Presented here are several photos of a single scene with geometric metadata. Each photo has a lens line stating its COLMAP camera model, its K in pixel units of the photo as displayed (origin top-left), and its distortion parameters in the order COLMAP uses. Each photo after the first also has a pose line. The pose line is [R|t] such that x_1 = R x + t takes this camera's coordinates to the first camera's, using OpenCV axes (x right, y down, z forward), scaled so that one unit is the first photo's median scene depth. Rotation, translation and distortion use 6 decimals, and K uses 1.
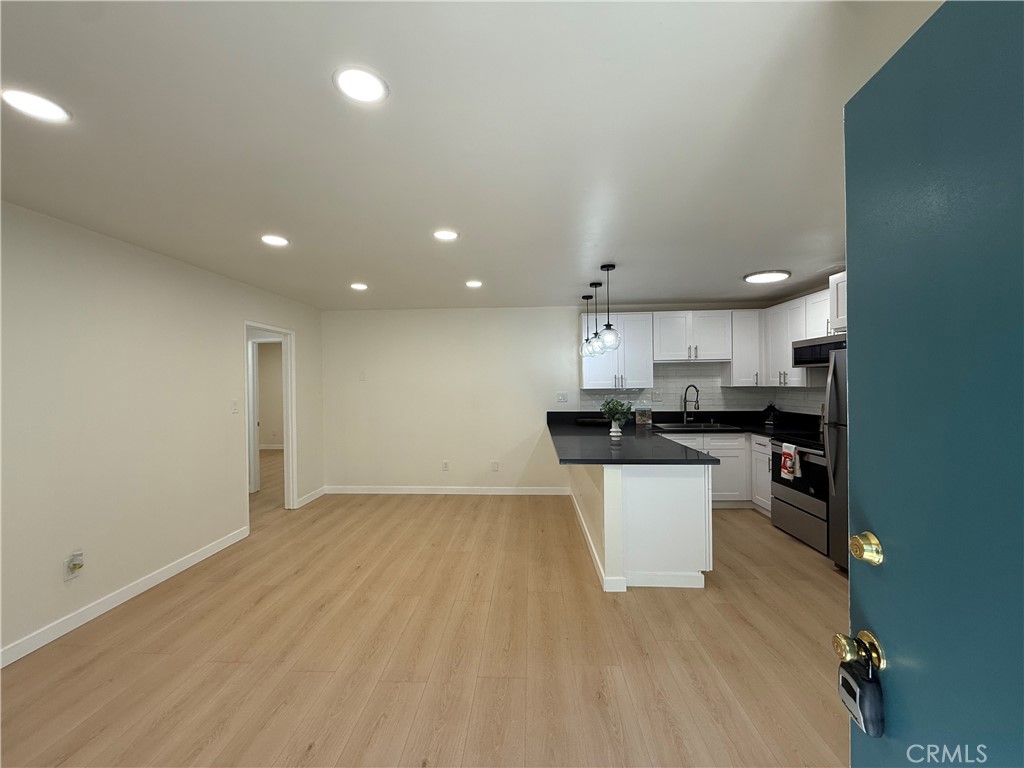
lens RADIAL K [[407.9, 0, 510.8], [0, 407.9, 384.1], [0, 0, 1]] dist [-0.001445, 0.000118]
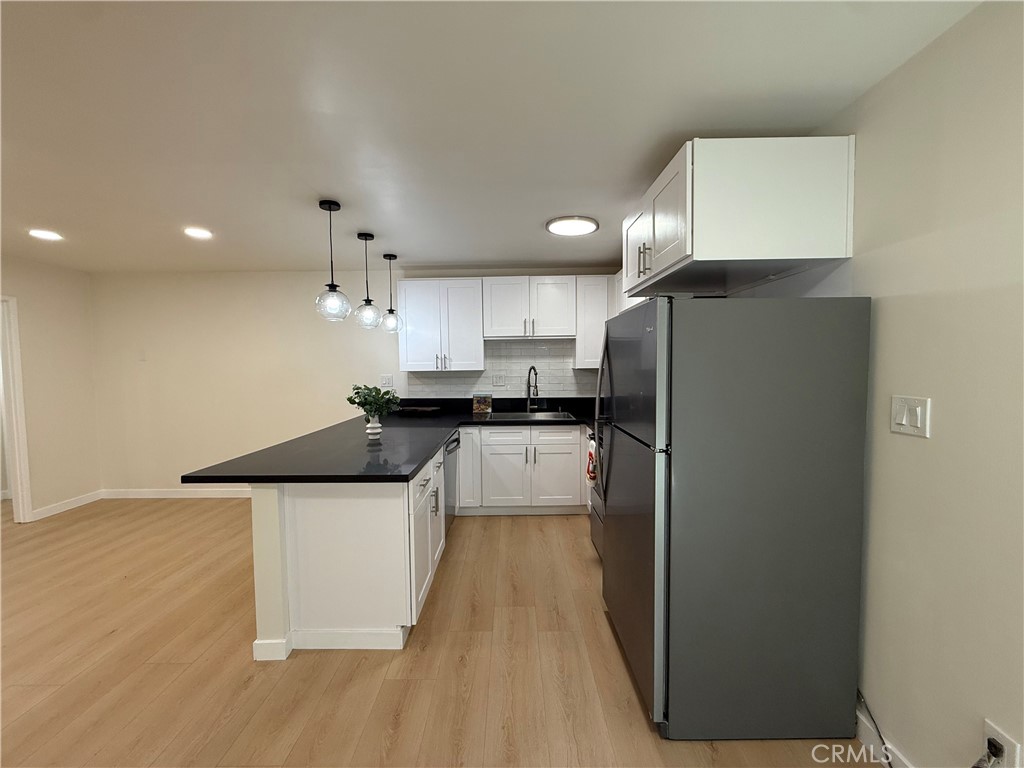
lens RADIAL K [[407.9, 0, 510.8], [0, 407.9, 384.1], [0, 0, 1]] dist [-0.001445, 0.000118]
pose [[0.998982, -0.001656, 0.045072, 0.403650], [-0.000455, 0.998905, 0.046784, -0.001281], [-0.045100, -0.046757, 0.997888, 0.187053]]
